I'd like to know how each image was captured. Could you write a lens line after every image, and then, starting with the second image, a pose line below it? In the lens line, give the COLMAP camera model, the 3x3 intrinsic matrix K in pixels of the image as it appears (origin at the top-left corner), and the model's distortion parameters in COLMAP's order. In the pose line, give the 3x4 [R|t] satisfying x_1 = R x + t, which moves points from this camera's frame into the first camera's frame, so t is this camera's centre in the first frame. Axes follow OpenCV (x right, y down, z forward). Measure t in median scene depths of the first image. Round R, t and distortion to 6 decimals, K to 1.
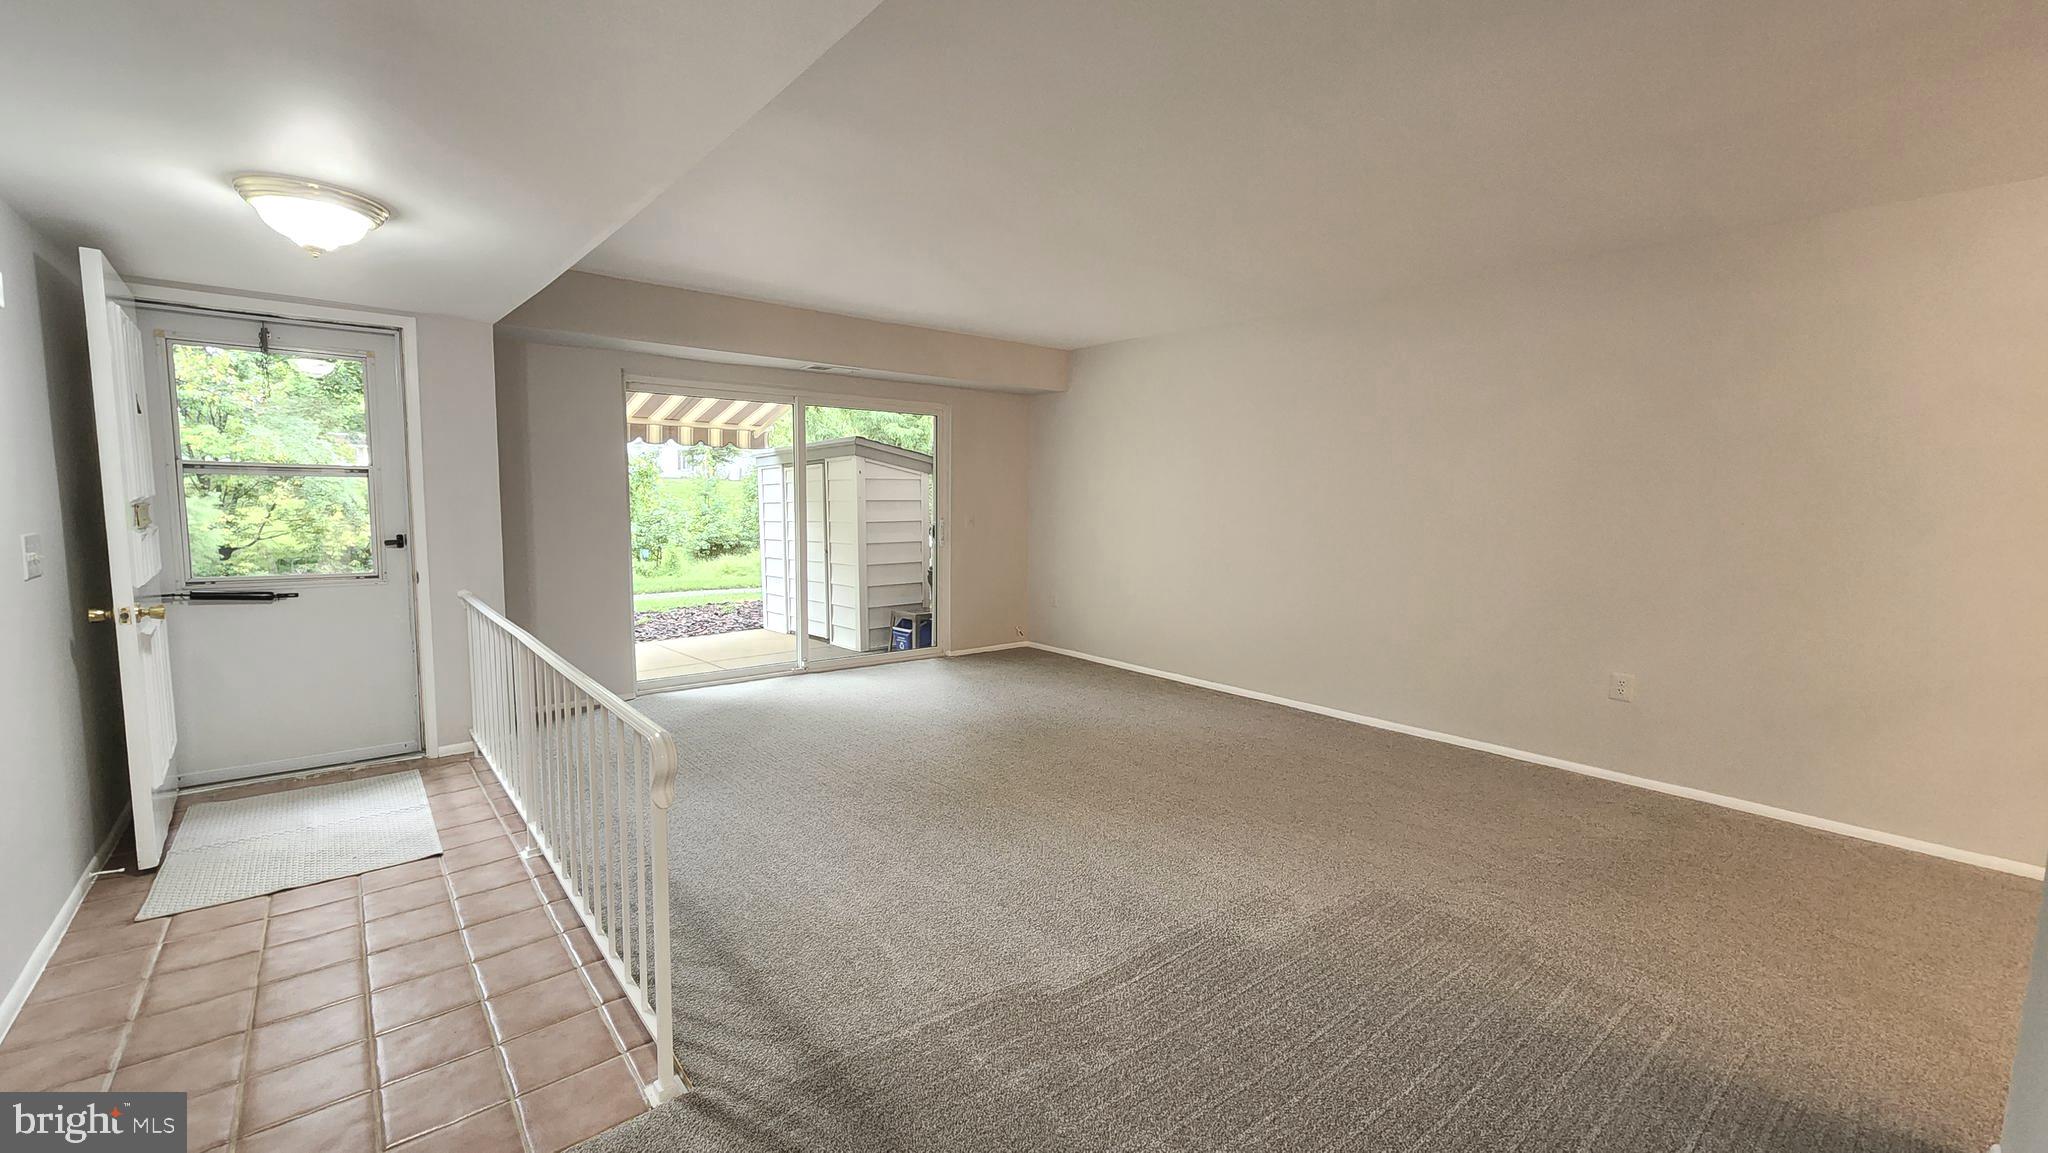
lens RADIAL K [[840.3, 0, 1019.0], [0, 840.3, 573.0], [0, 0, 1]] dist [0.000653, 0.000085]
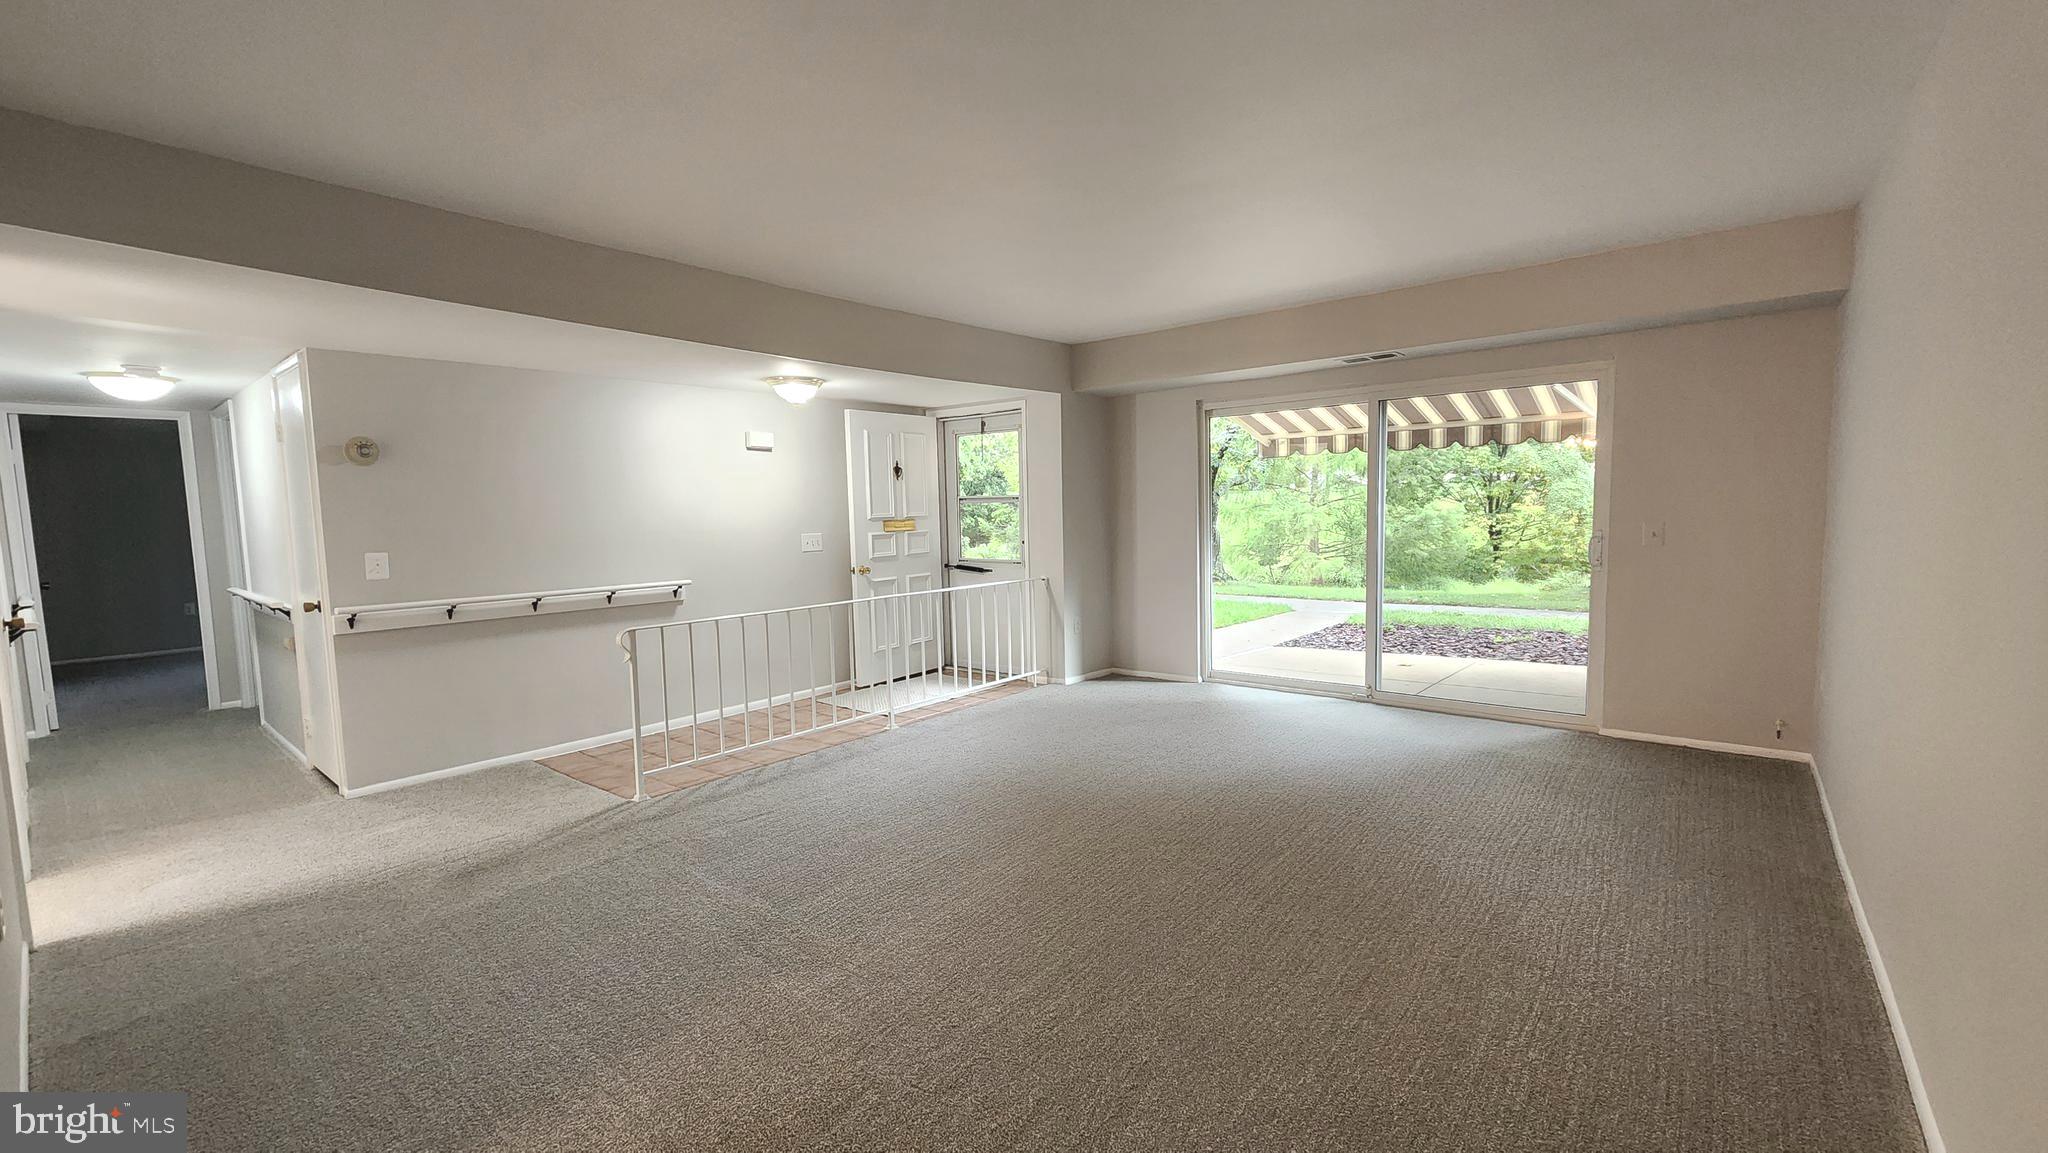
lens RADIAL K [[840.3, 0, 1016.2], [0, 840.3, 581.4], [0, 0, 1]] dist [0.000653, 0.000085]
pose [[0.187921, 0.067460, -0.979865, 0.496626], [-0.061437, 0.996492, 0.056822, -0.032243], [0.980261, 0.049522, 0.191407, 0.413816]]
